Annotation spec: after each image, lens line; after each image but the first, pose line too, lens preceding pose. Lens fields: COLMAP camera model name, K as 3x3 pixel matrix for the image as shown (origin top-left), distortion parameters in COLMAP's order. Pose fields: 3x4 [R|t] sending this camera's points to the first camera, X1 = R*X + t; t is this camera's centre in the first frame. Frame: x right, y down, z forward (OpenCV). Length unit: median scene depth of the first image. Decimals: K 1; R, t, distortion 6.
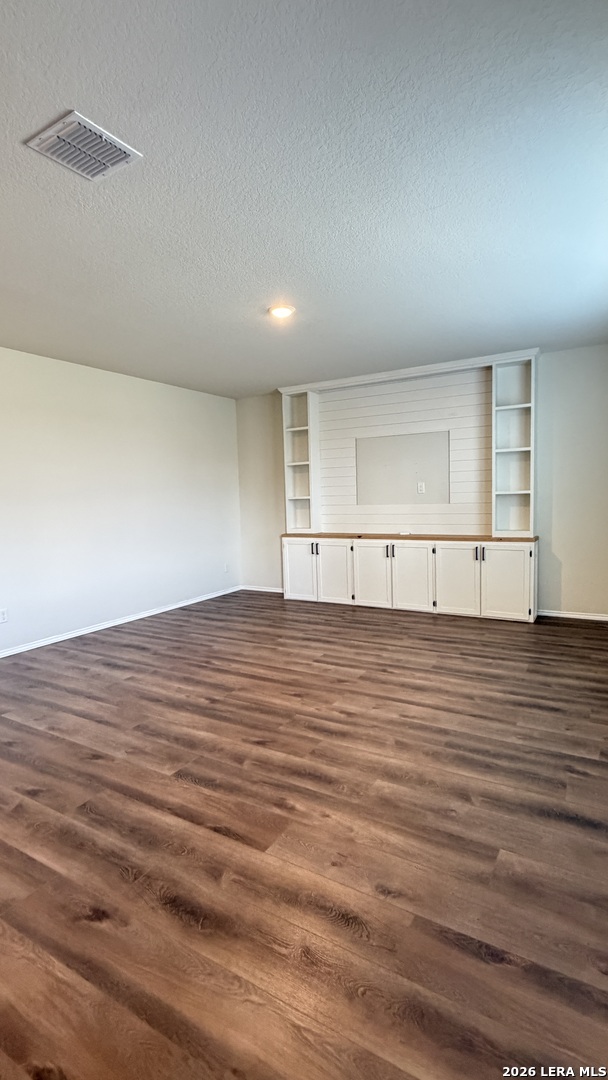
lens RADIAL K [[519.0, 0, 305.1], [0, 519.0, 539.2], [0, 0, 1]] dist [-0.003049, 0.000792]
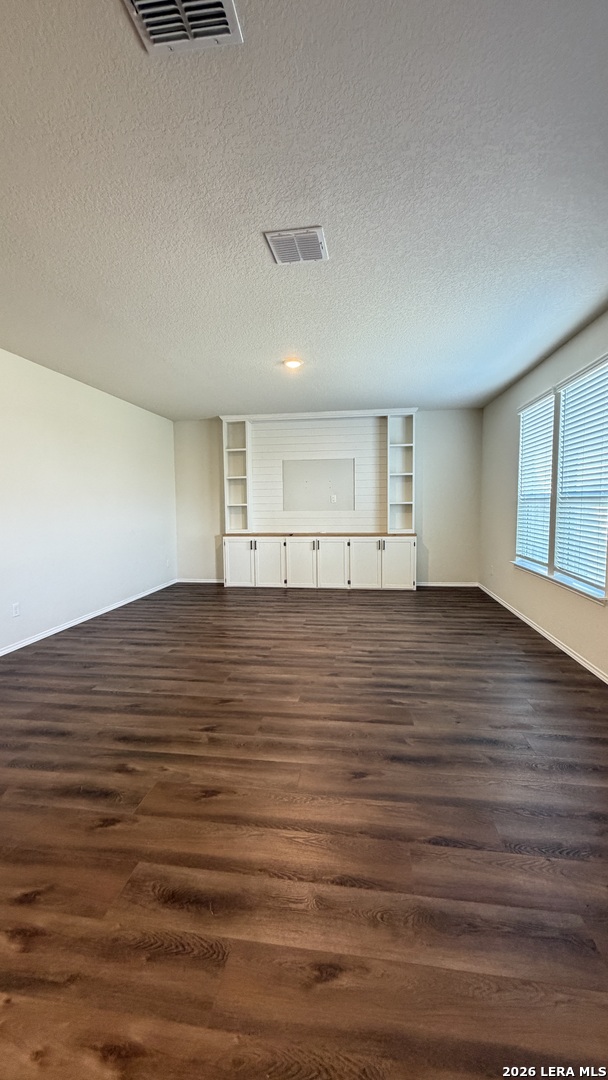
lens RADIAL K [[432.1, 0, 303.8], [0, 432.1, 540.0], [0, 0, 1]] dist [-0.007542, -0.000390]
pose [[0.923990, -0.013324, 0.382184, -0.387217], [0.017742, 0.999810, -0.008038, 0.023361], [-0.382005, 0.014208, 0.924051, -0.033852]]
